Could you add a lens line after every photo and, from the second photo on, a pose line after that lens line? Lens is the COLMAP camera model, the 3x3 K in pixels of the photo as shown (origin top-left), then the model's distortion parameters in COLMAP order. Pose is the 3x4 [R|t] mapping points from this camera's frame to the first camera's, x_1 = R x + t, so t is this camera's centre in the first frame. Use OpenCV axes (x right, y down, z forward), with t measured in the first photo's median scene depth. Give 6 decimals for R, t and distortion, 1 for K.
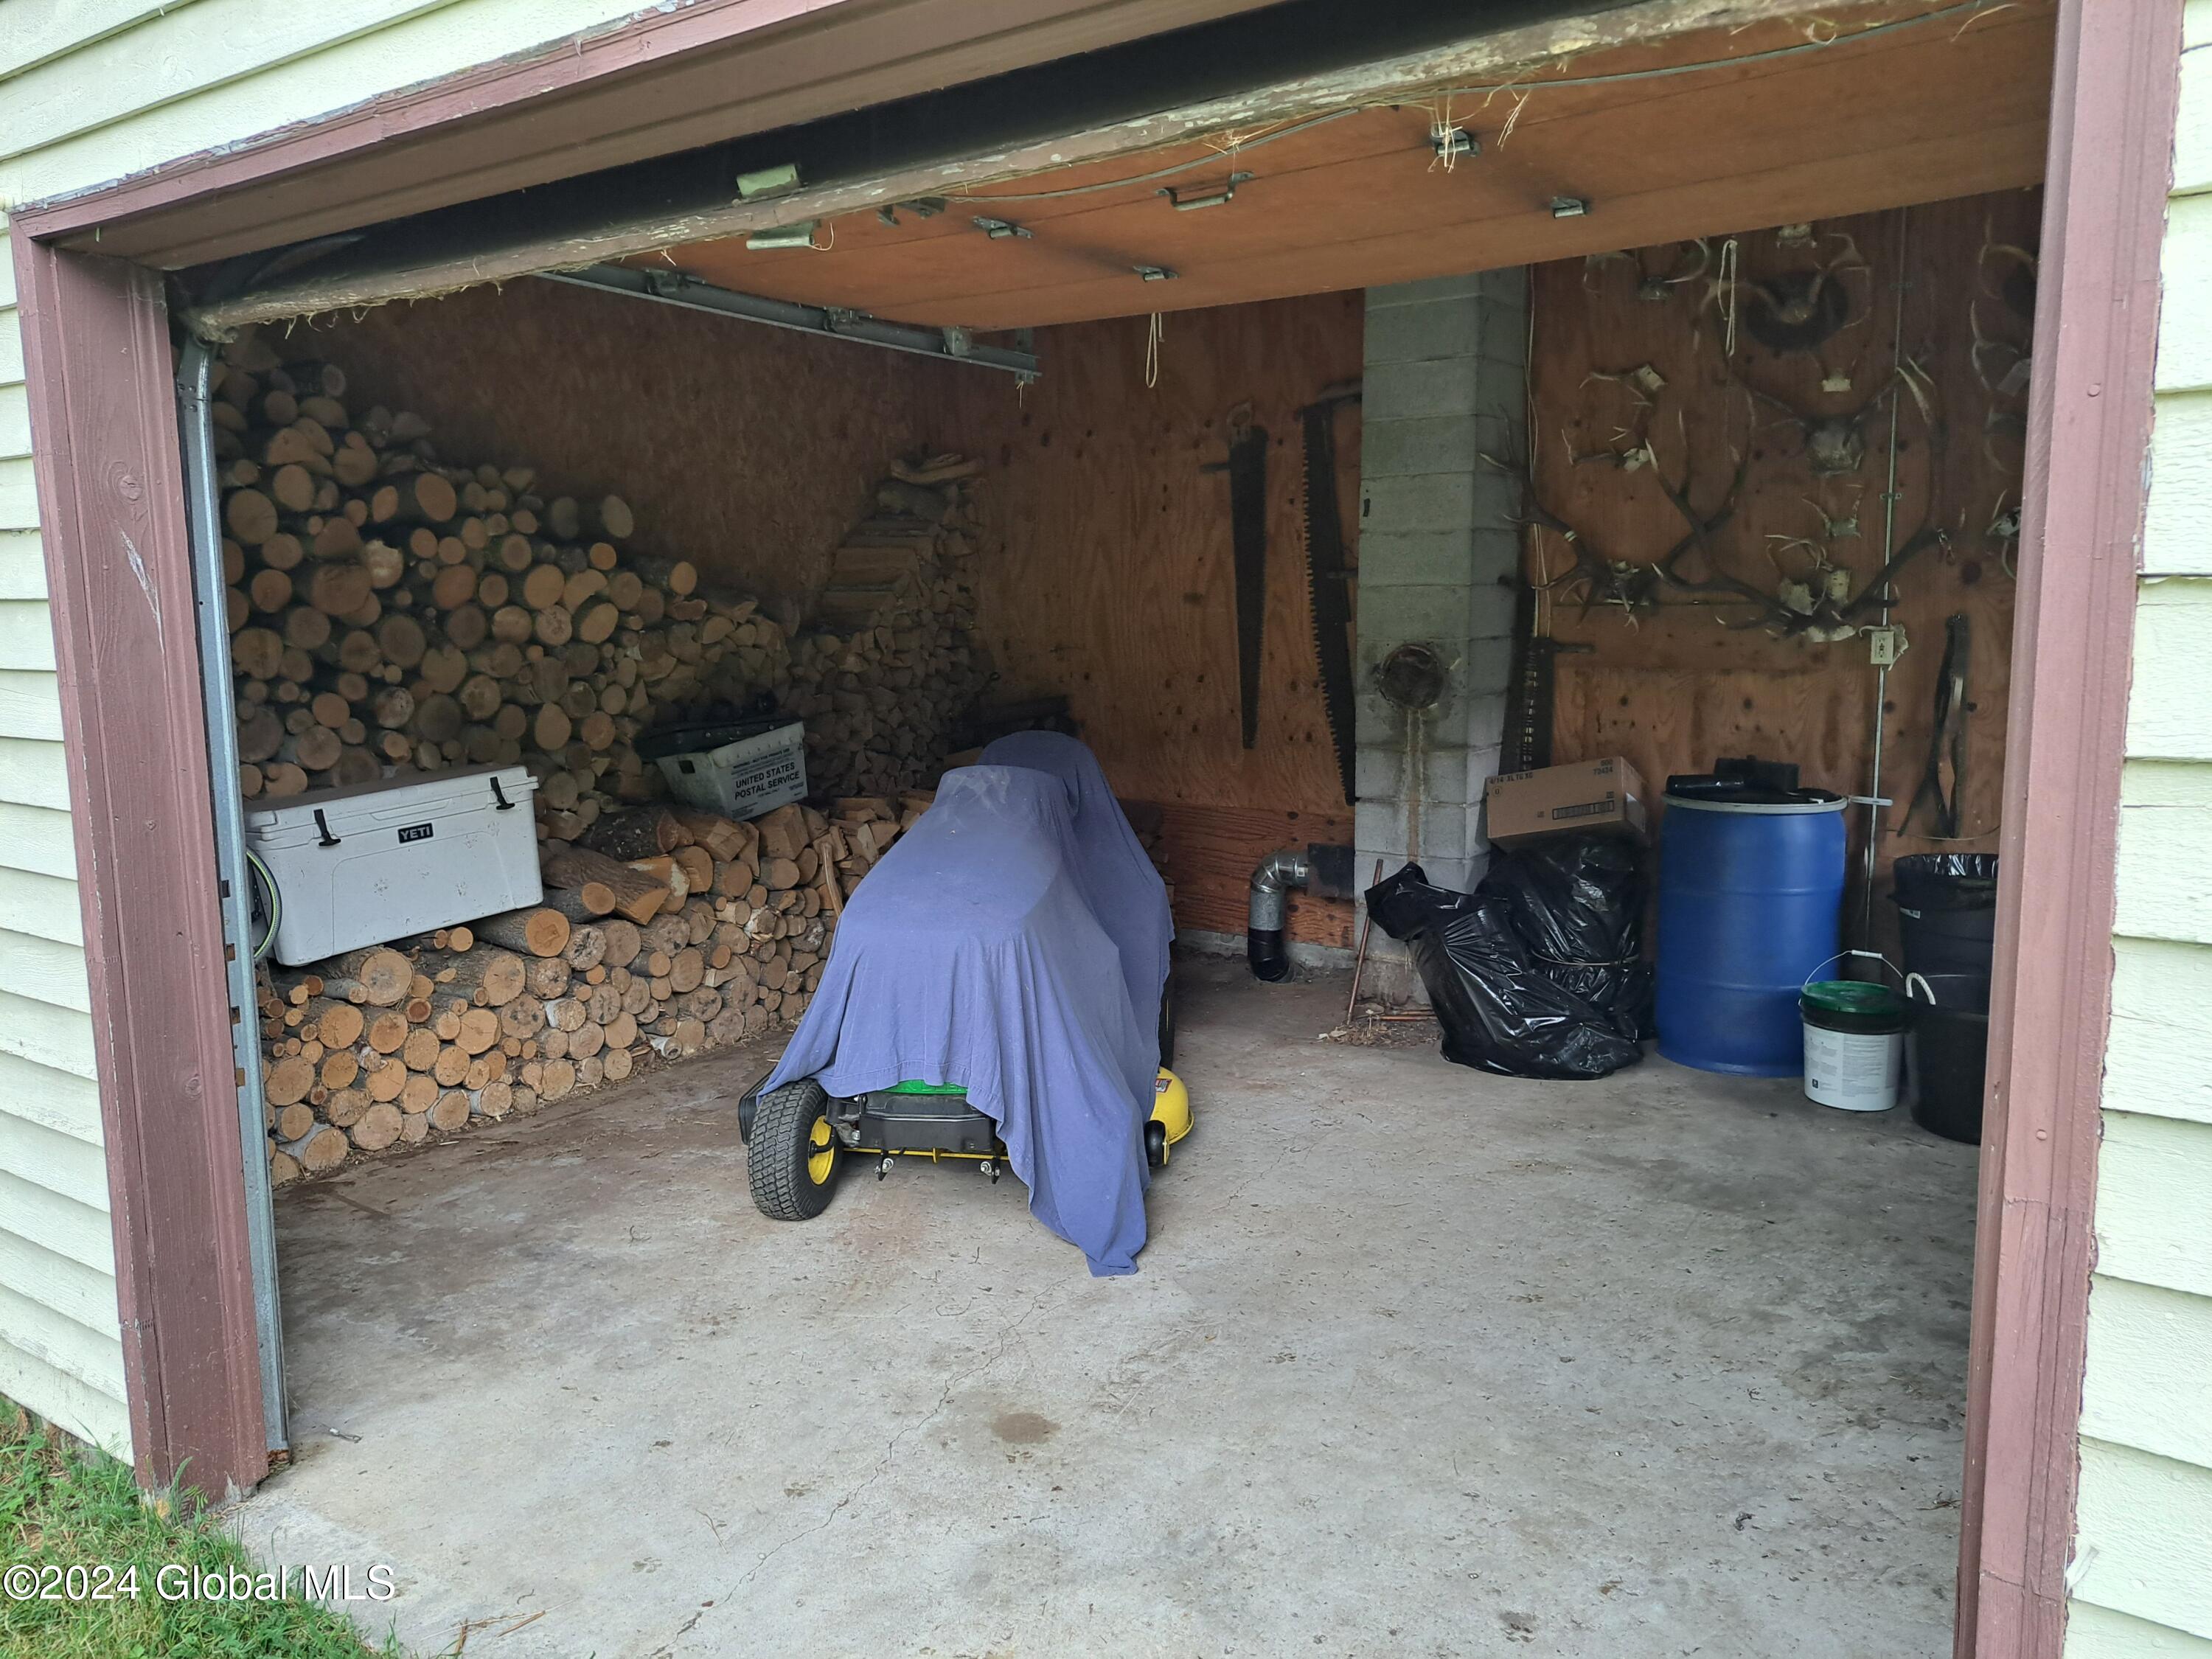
lens RADIAL K [[1582.0, 0, 1102.5], [0, 1582.0, 812.1], [0, 0, 1]] dist [0.048925, -0.036246]
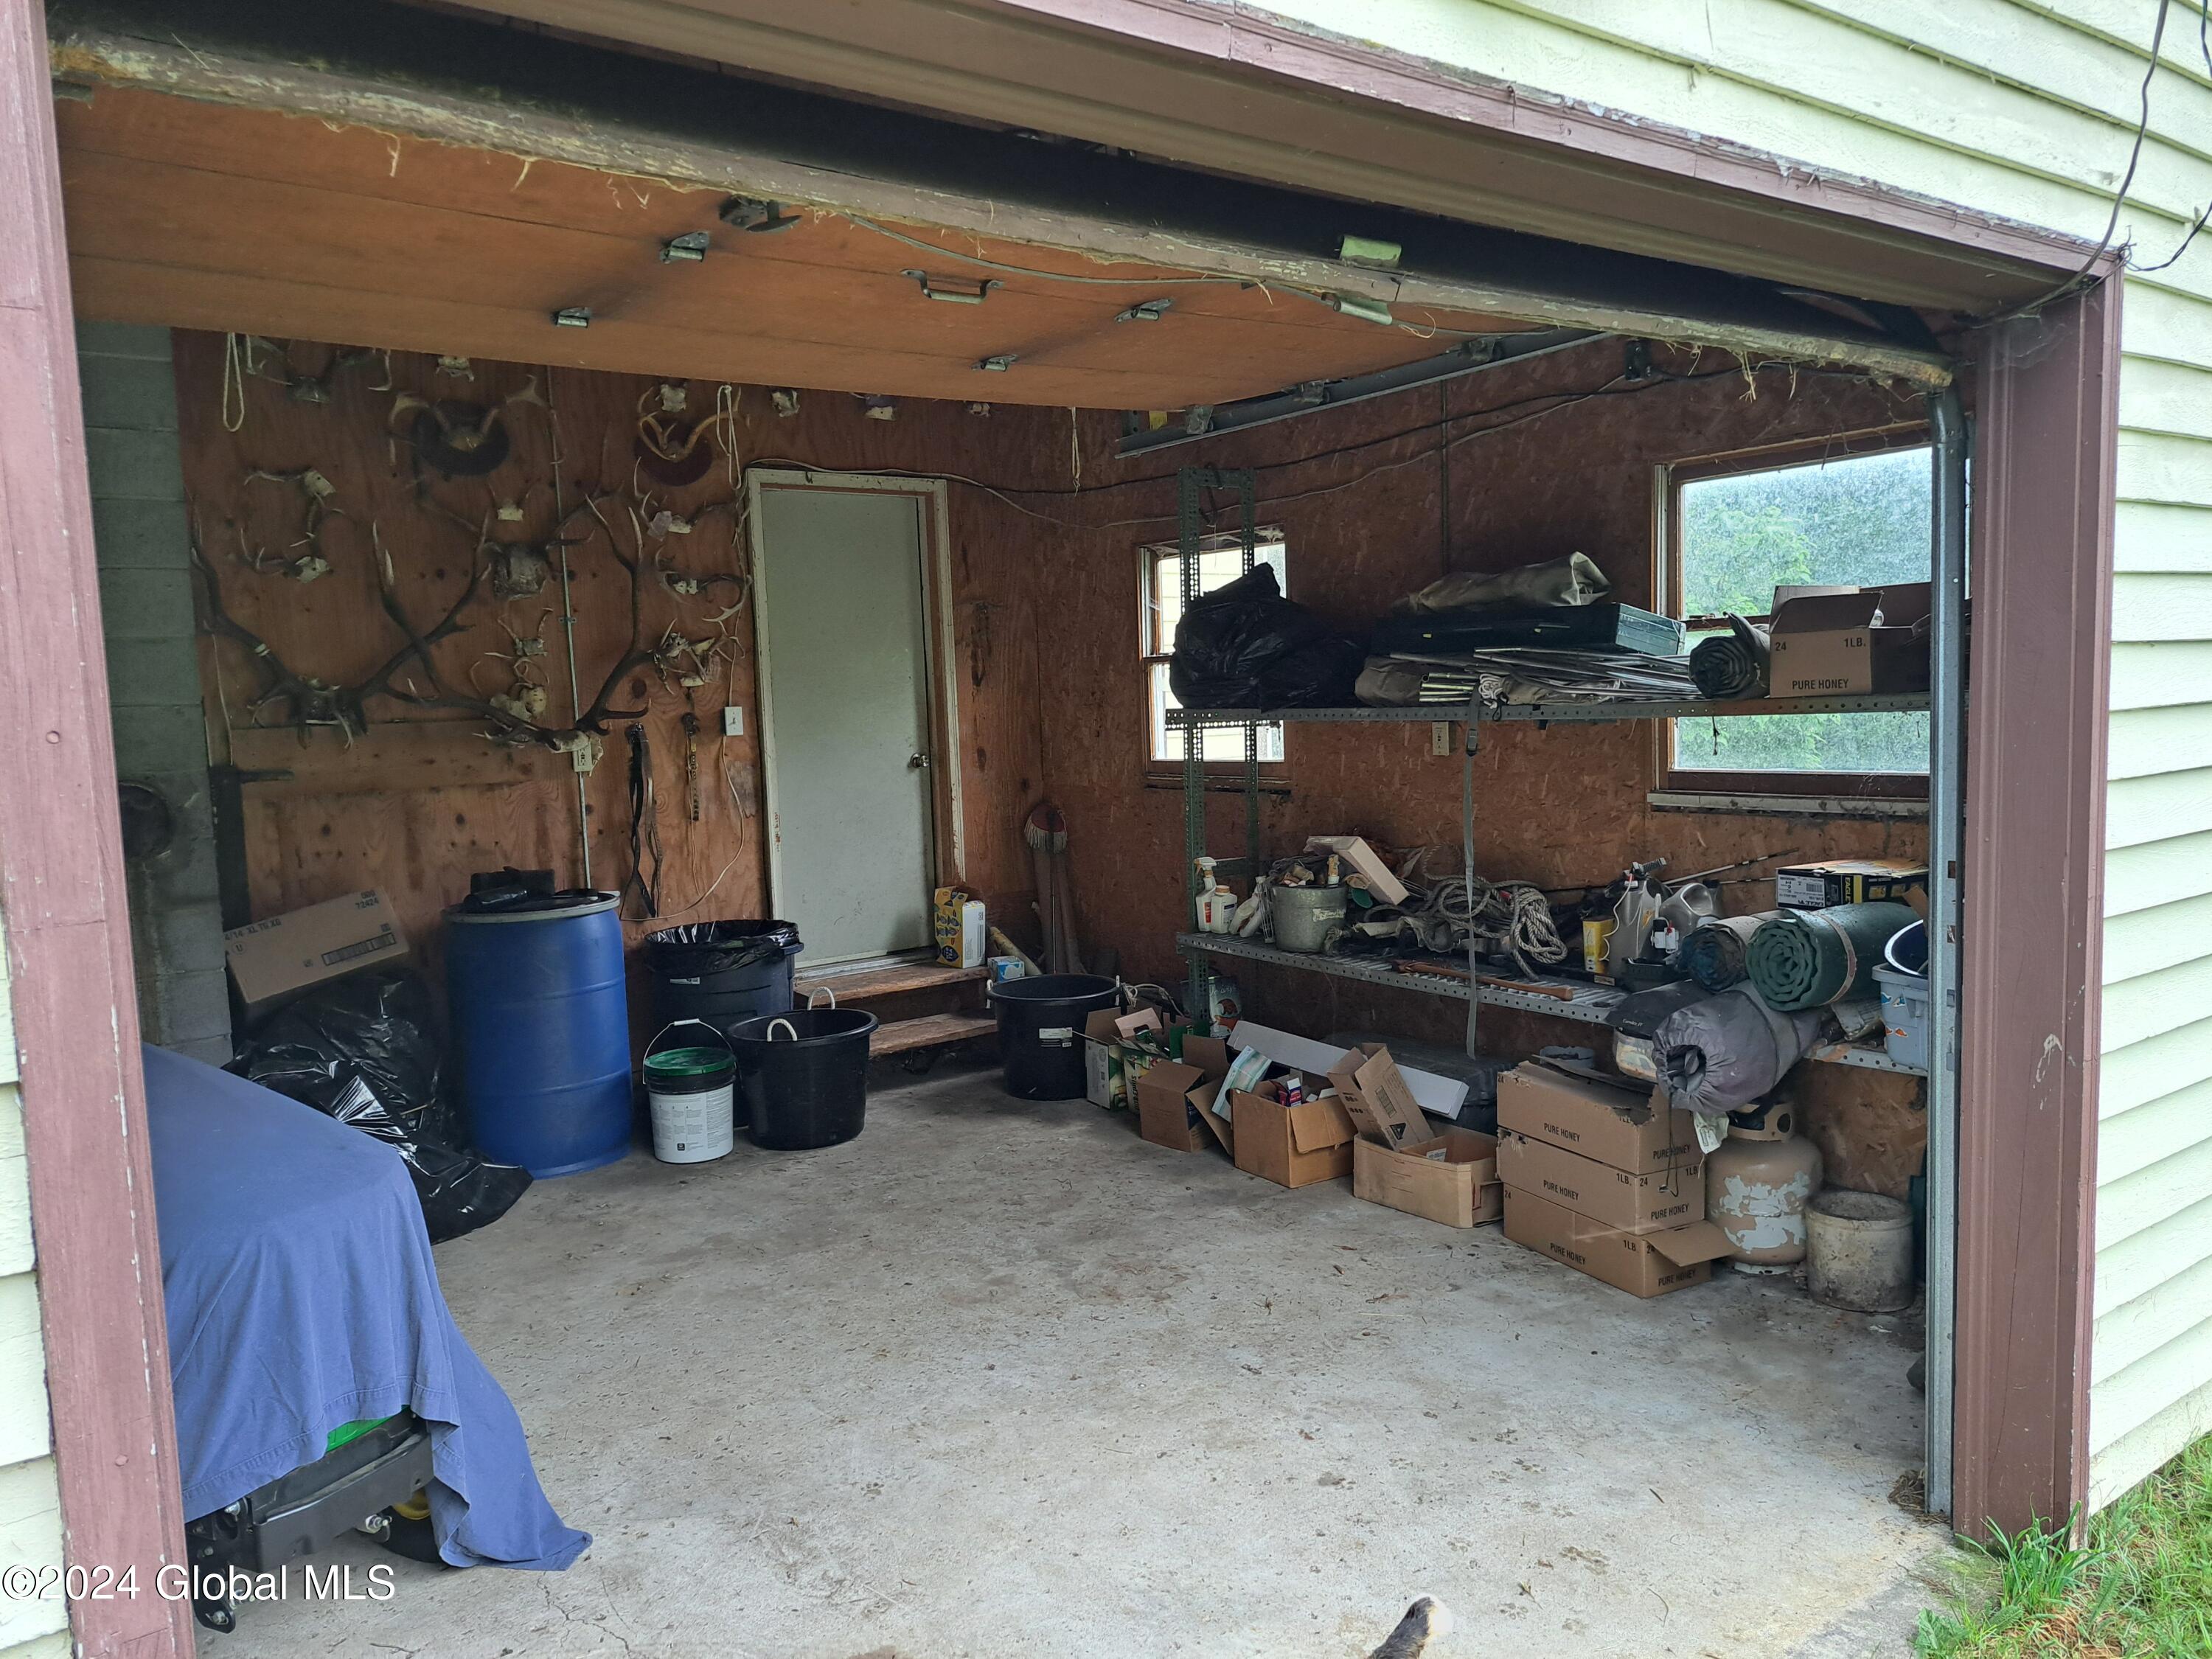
lens RADIAL K [[1582.0, 0, 1099.8], [0, 1582.0, 840.2], [0, 0, 1]] dist [0.048925, -0.036246]
pose [[0.329613, -0.093941, 0.939431, -0.477548], [0.158647, 0.986400, 0.042974, -0.040537], [-0.930692, 0.134873, 0.340033, 0.338164]]
